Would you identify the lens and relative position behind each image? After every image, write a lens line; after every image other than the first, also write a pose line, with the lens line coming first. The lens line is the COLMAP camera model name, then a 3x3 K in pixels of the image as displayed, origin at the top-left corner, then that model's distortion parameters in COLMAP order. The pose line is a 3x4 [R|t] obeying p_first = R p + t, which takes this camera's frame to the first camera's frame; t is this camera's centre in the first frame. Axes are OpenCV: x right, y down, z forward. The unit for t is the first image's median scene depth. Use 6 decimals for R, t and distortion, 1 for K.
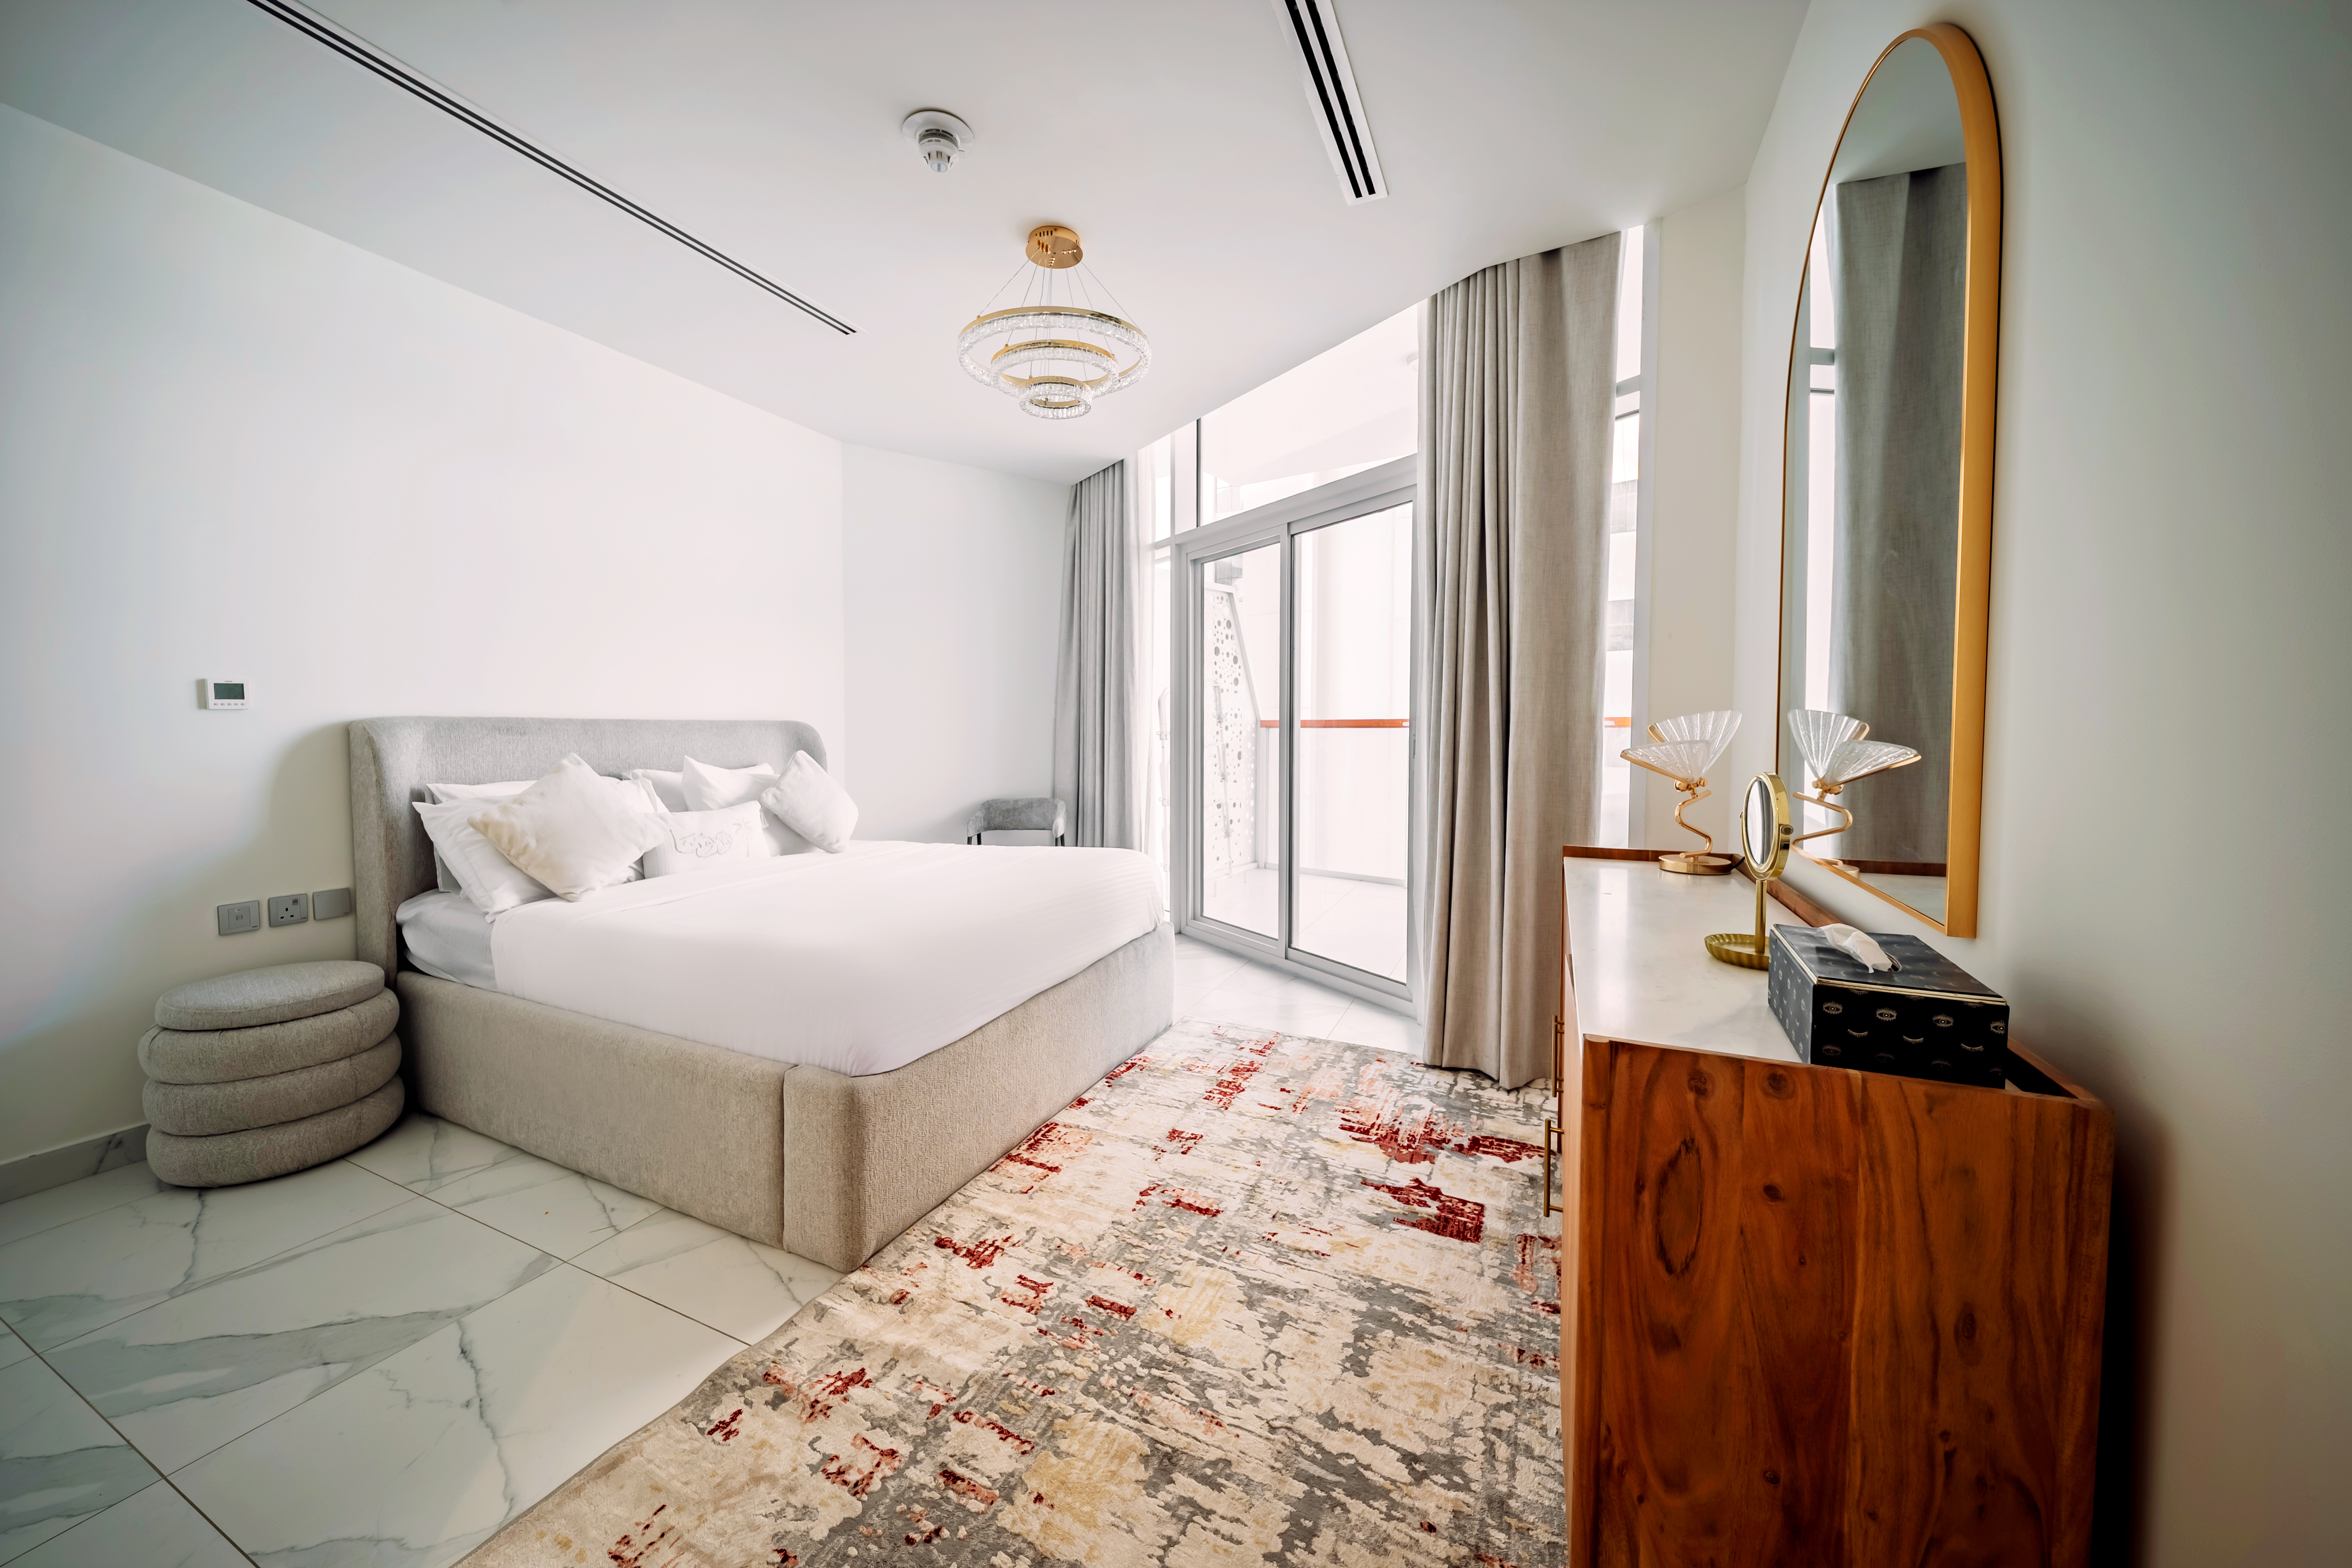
lens RADIAL K [[814.4, 0, 1133.0], [0, 814.4, 773.1], [0, 0, 1]] dist [0.015494, -0.004488]
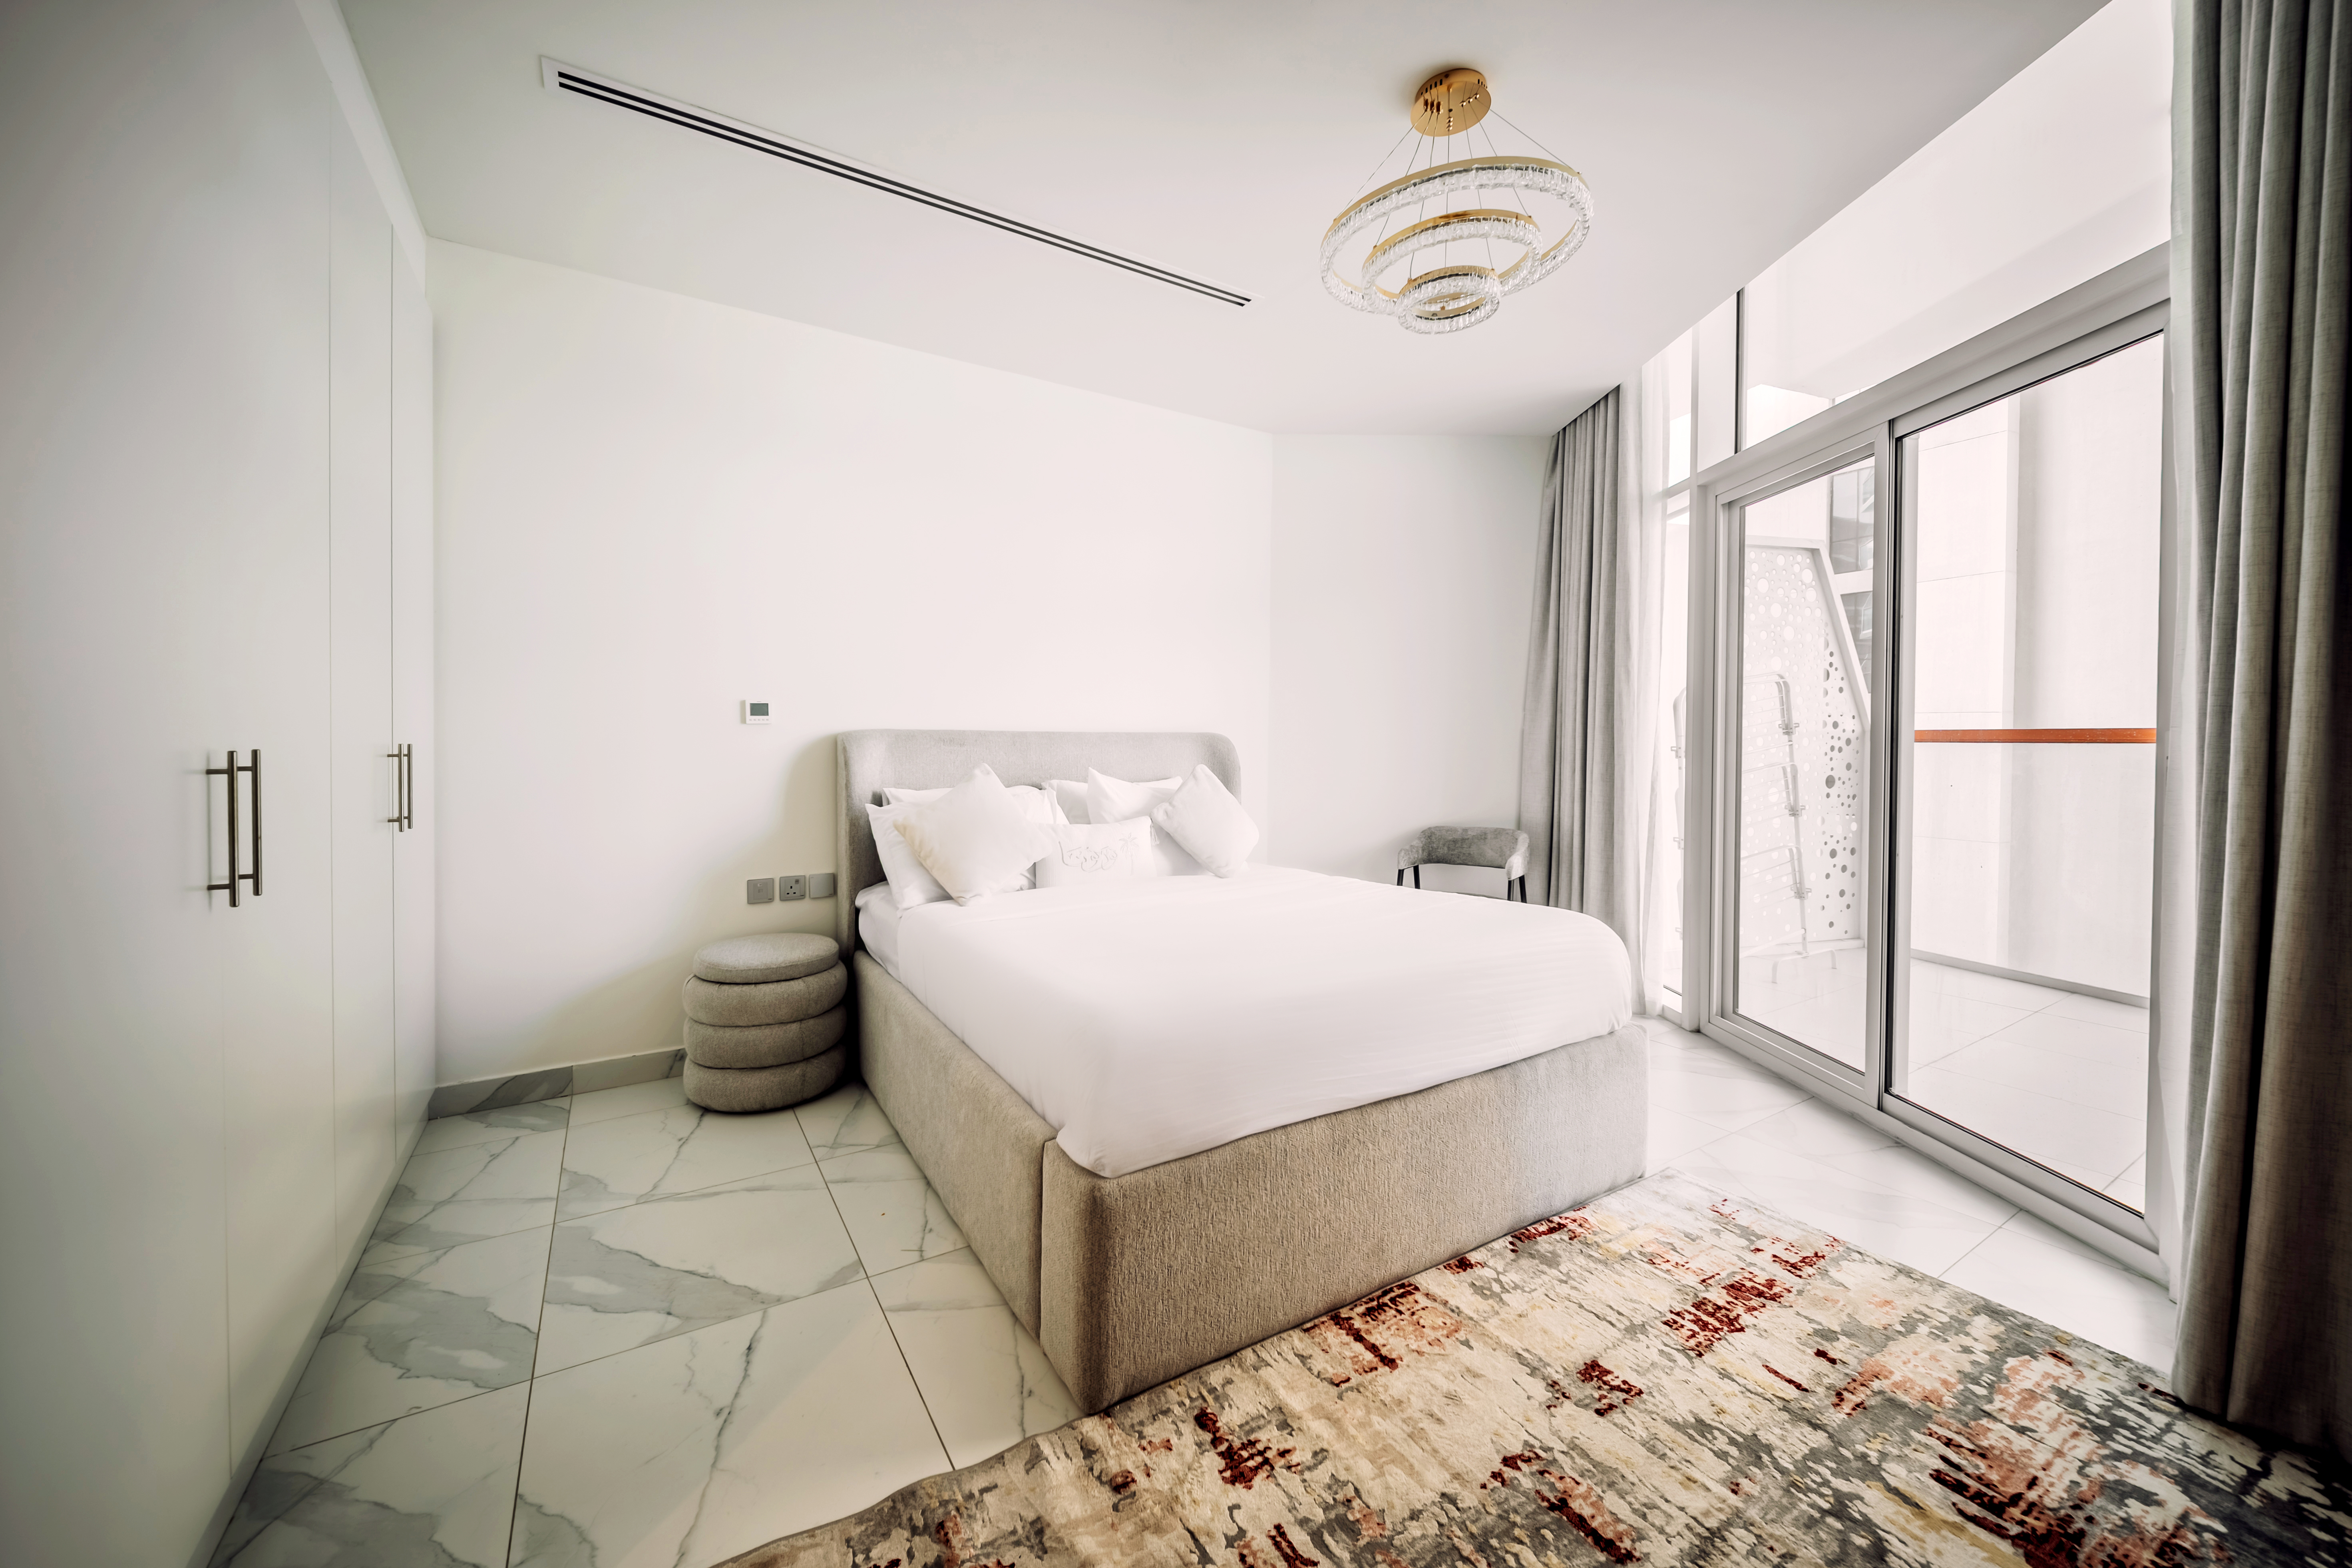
lens RADIAL K [[856.7, 0, 1161.7], [0, 856.7, 758.5], [0, 0, 1]] dist [0.012066, -0.005475]
pose [[0.845317, 0.015456, -0.534041, 0.110936], [-0.033740, 0.999131, -0.024490, -0.012264], [0.533198, 0.038720, 0.845104, 0.208868]]
